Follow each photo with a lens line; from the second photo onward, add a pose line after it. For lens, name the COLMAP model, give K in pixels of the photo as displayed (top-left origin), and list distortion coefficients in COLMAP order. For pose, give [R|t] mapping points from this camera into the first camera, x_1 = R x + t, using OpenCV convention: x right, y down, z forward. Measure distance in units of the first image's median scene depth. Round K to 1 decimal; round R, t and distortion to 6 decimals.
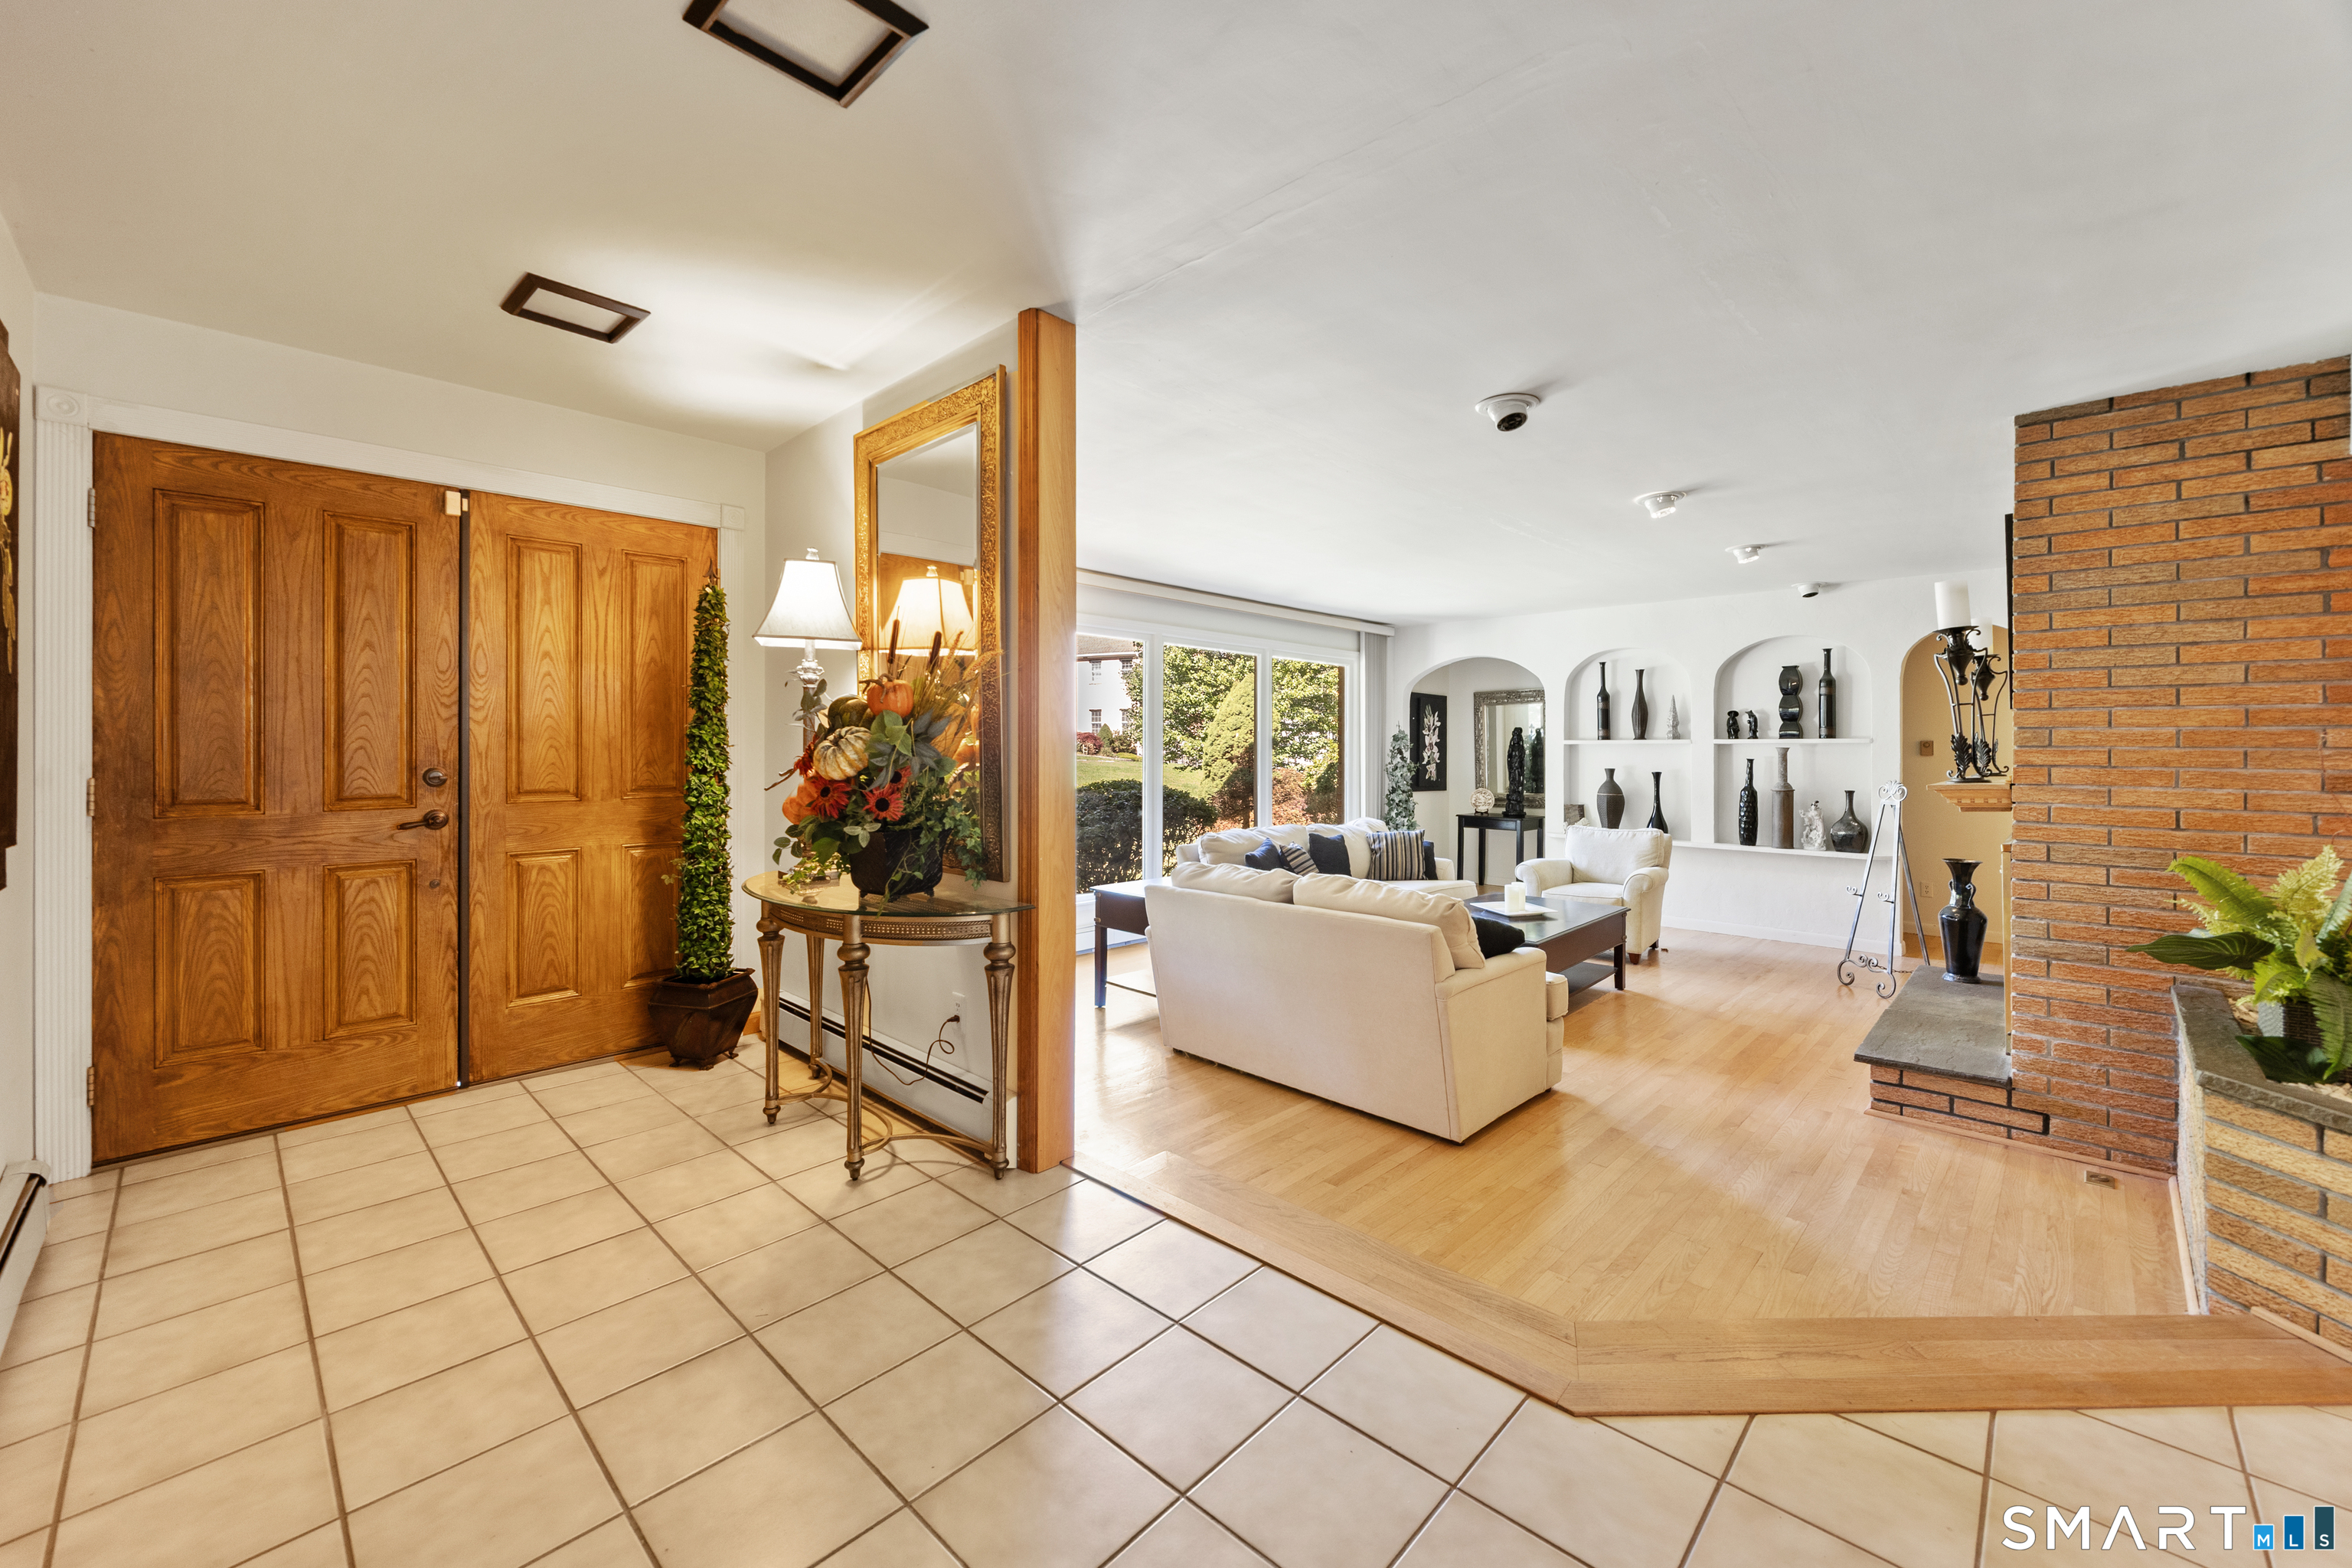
lens RADIAL K [[931.9, 0, 1177.2], [0, 931.9, 745.0], [0, 0, 1]] dist [0.001810, -0.001226]
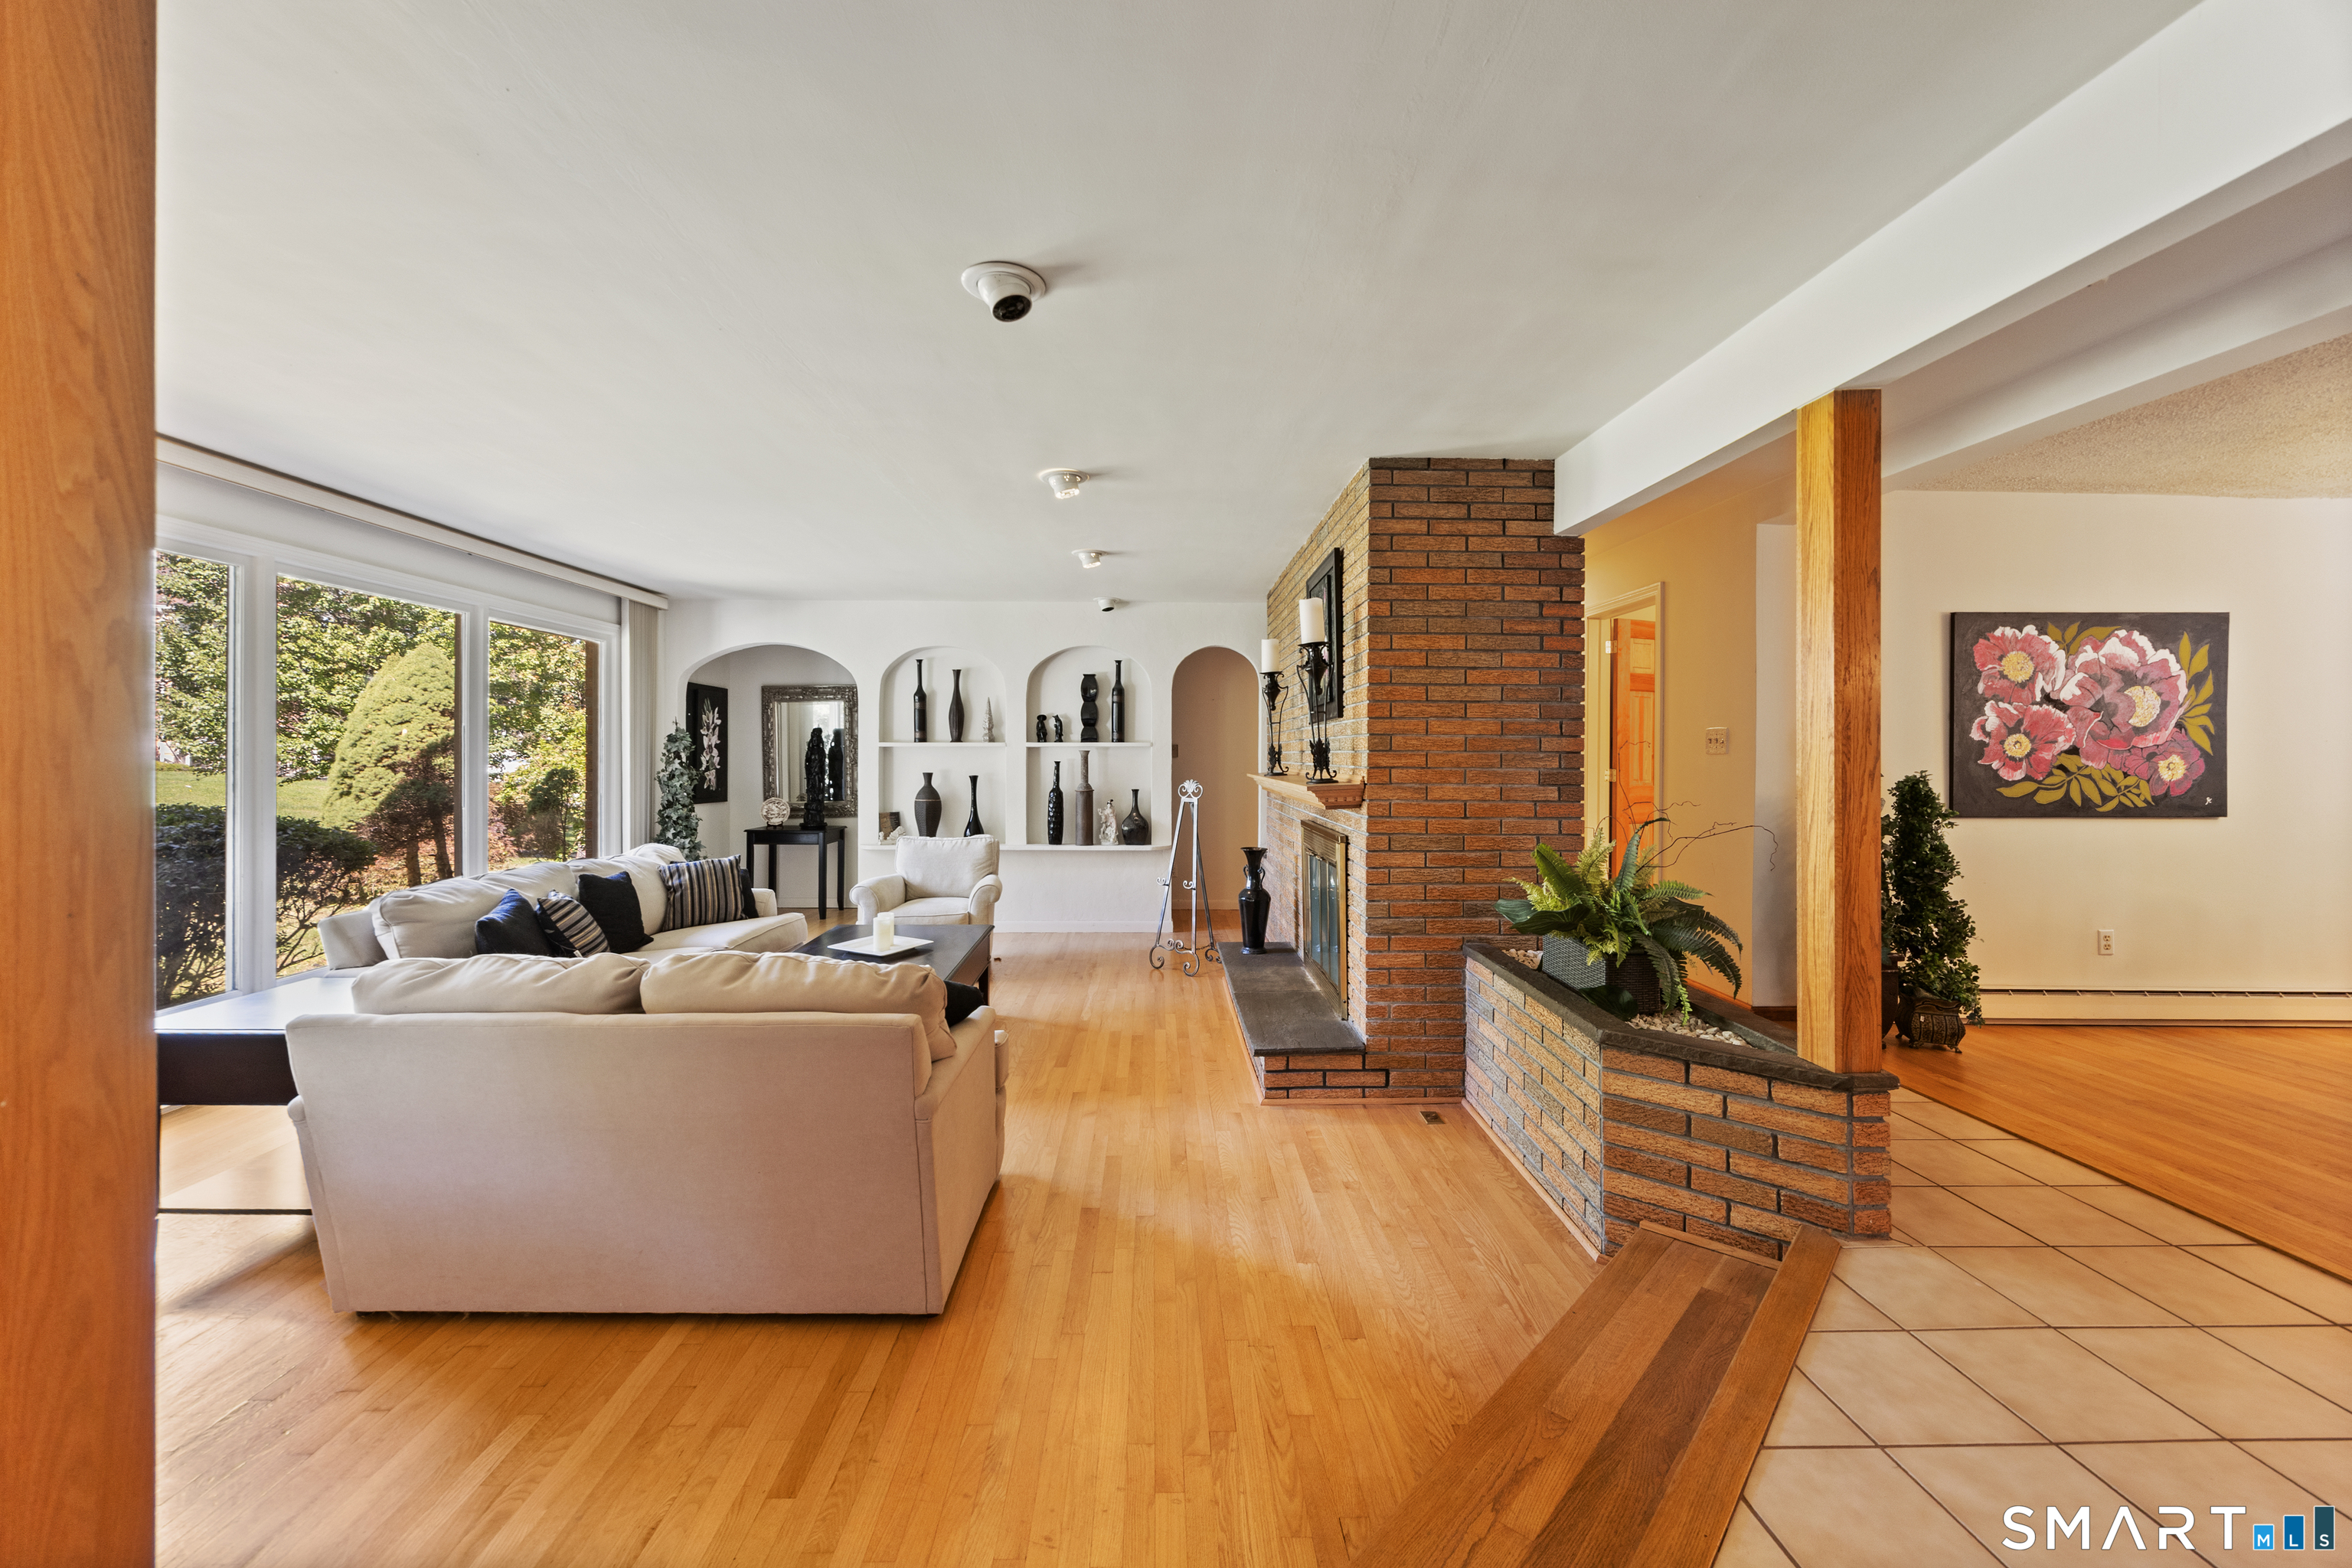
lens RADIAL K [[931.9, 0, 1177.8], [0, 931.9, 752.7], [0, 0, 1]] dist [0.001810, -0.001226]
pose [[0.702942, -0.001384, 0.711245, -0.051780], [-0.003062, 0.999983, 0.004972, -0.000500], [-0.711240, -0.005673, 0.702926, 0.279064]]
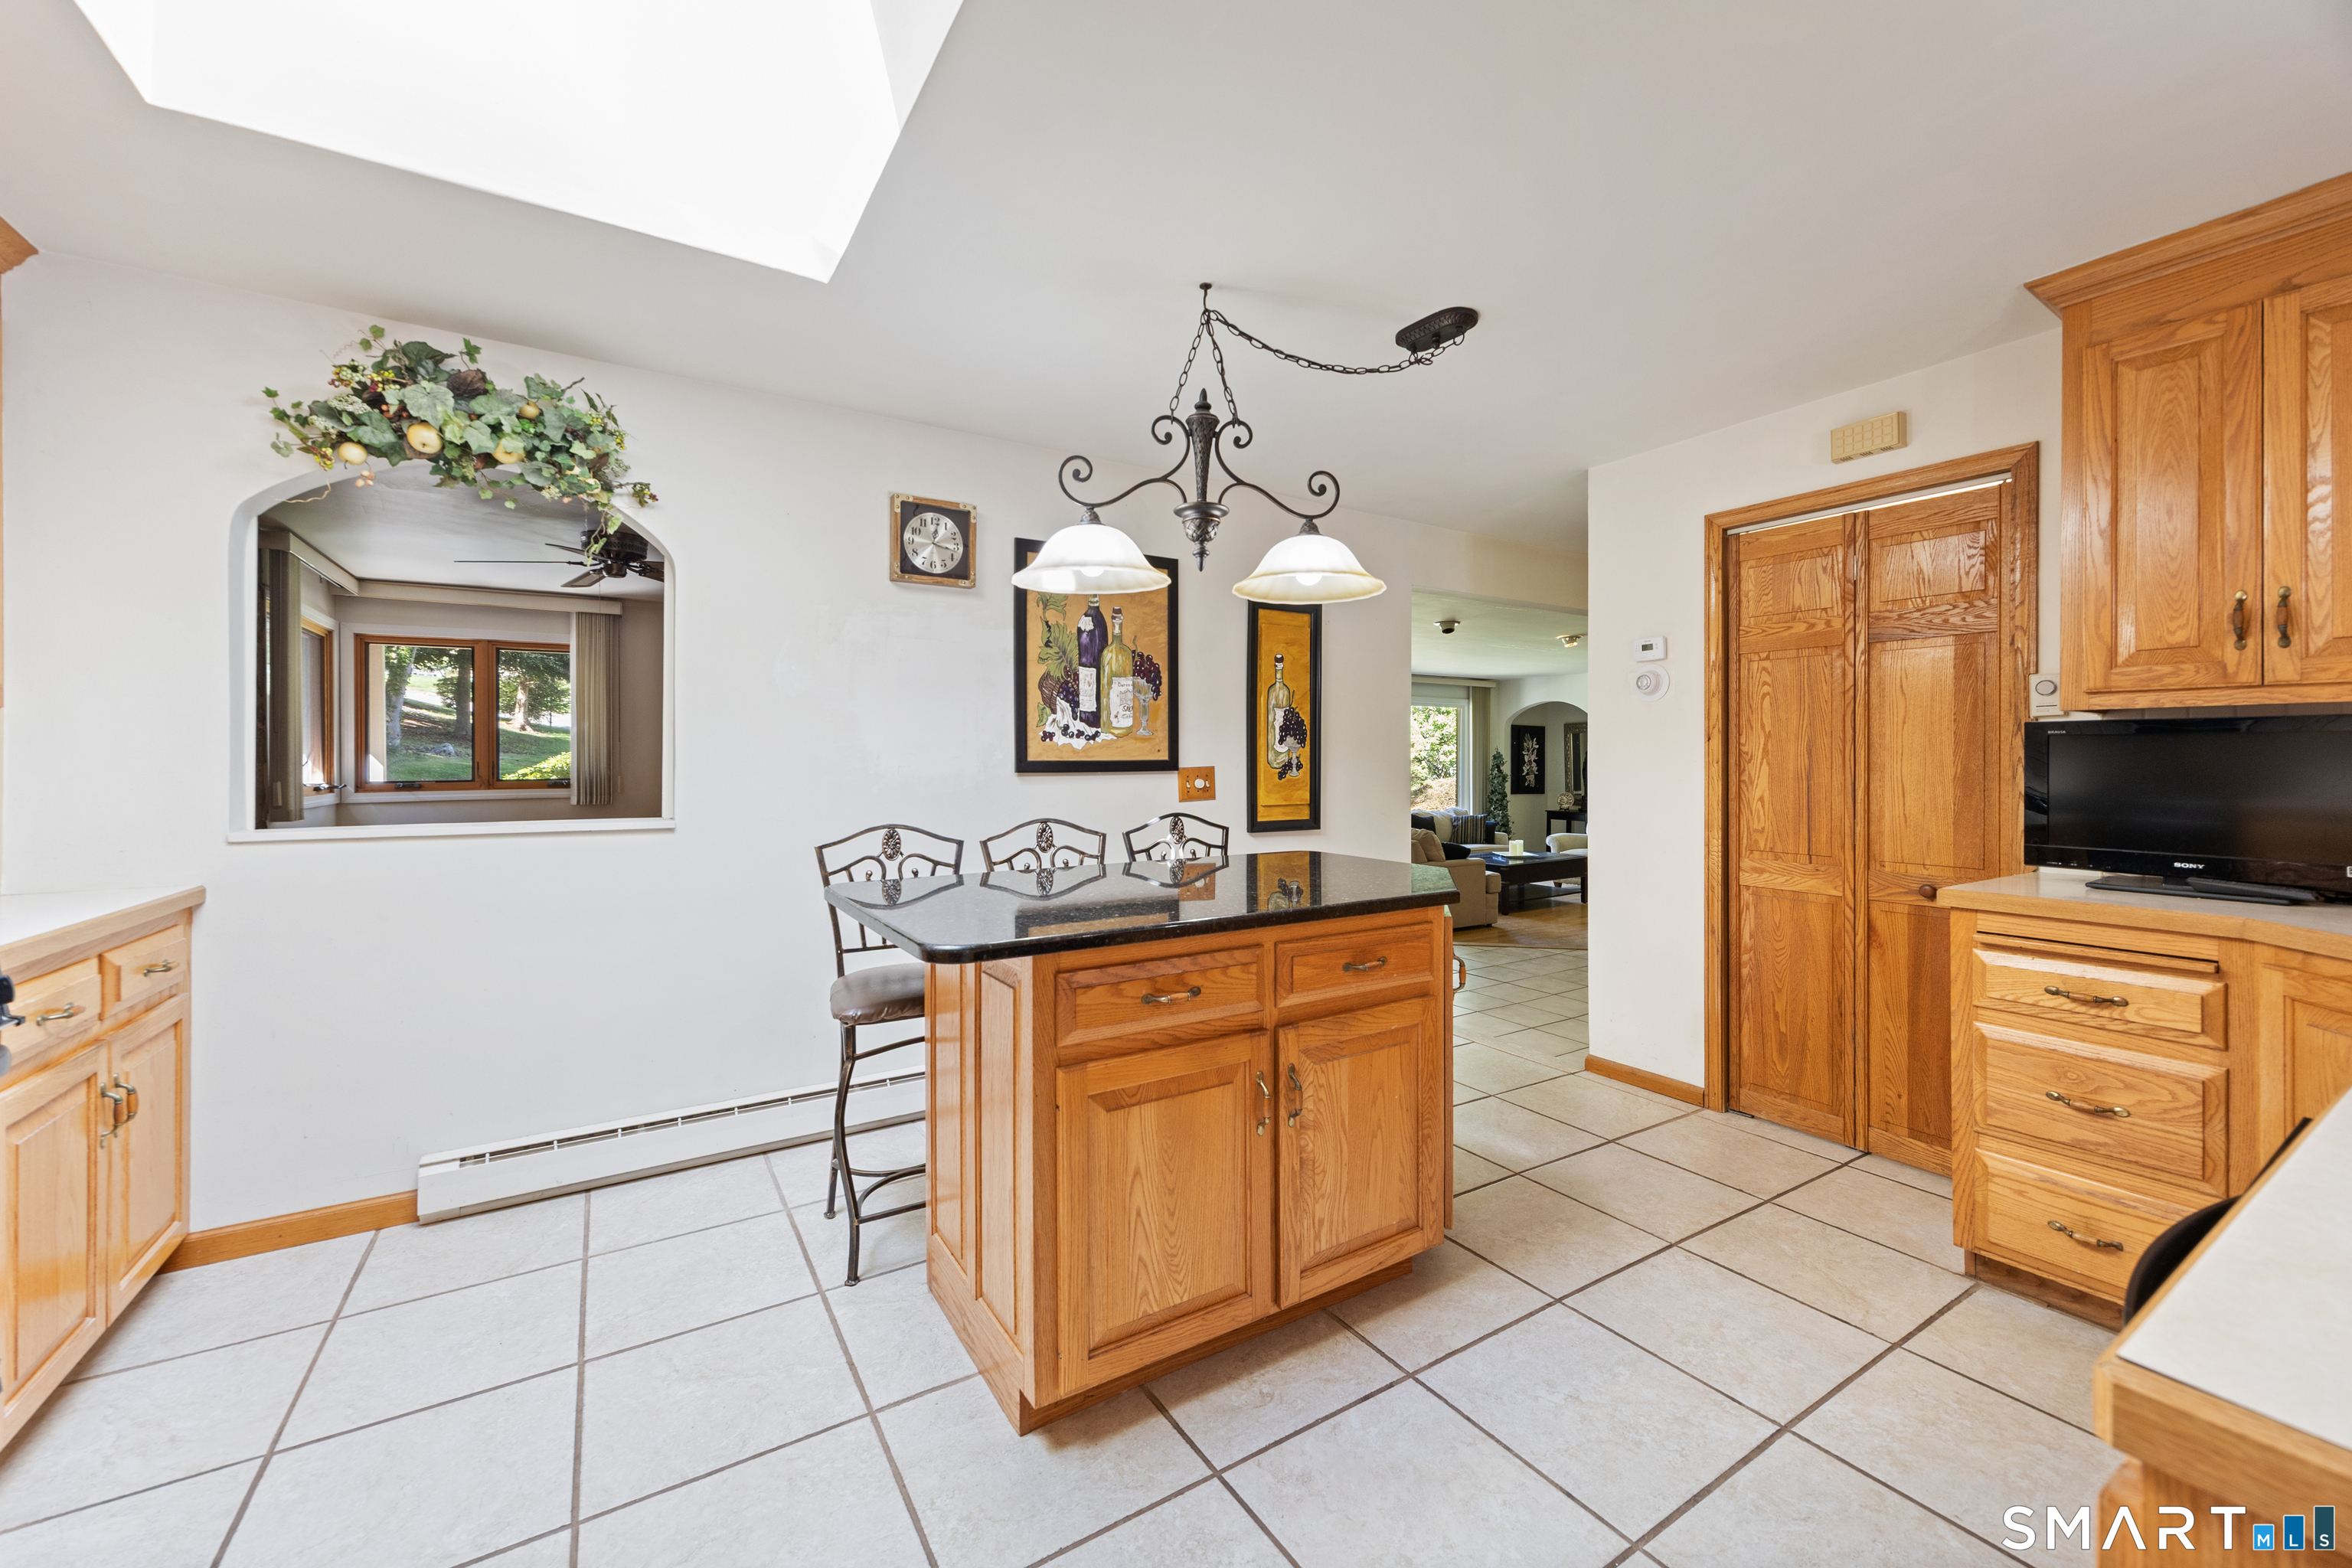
lens RADIAL K [[931.9, 0, 1200.3], [0, 931.9, 762.3], [0, 0, 1]] dist [0.001810, -0.001226]
pose [[0.973541, -0.006677, -0.228413, 0.235860], [0.007275, 0.999972, 0.001774, -0.011165], [0.228395, -0.003388, 0.973563, -1.111495]]
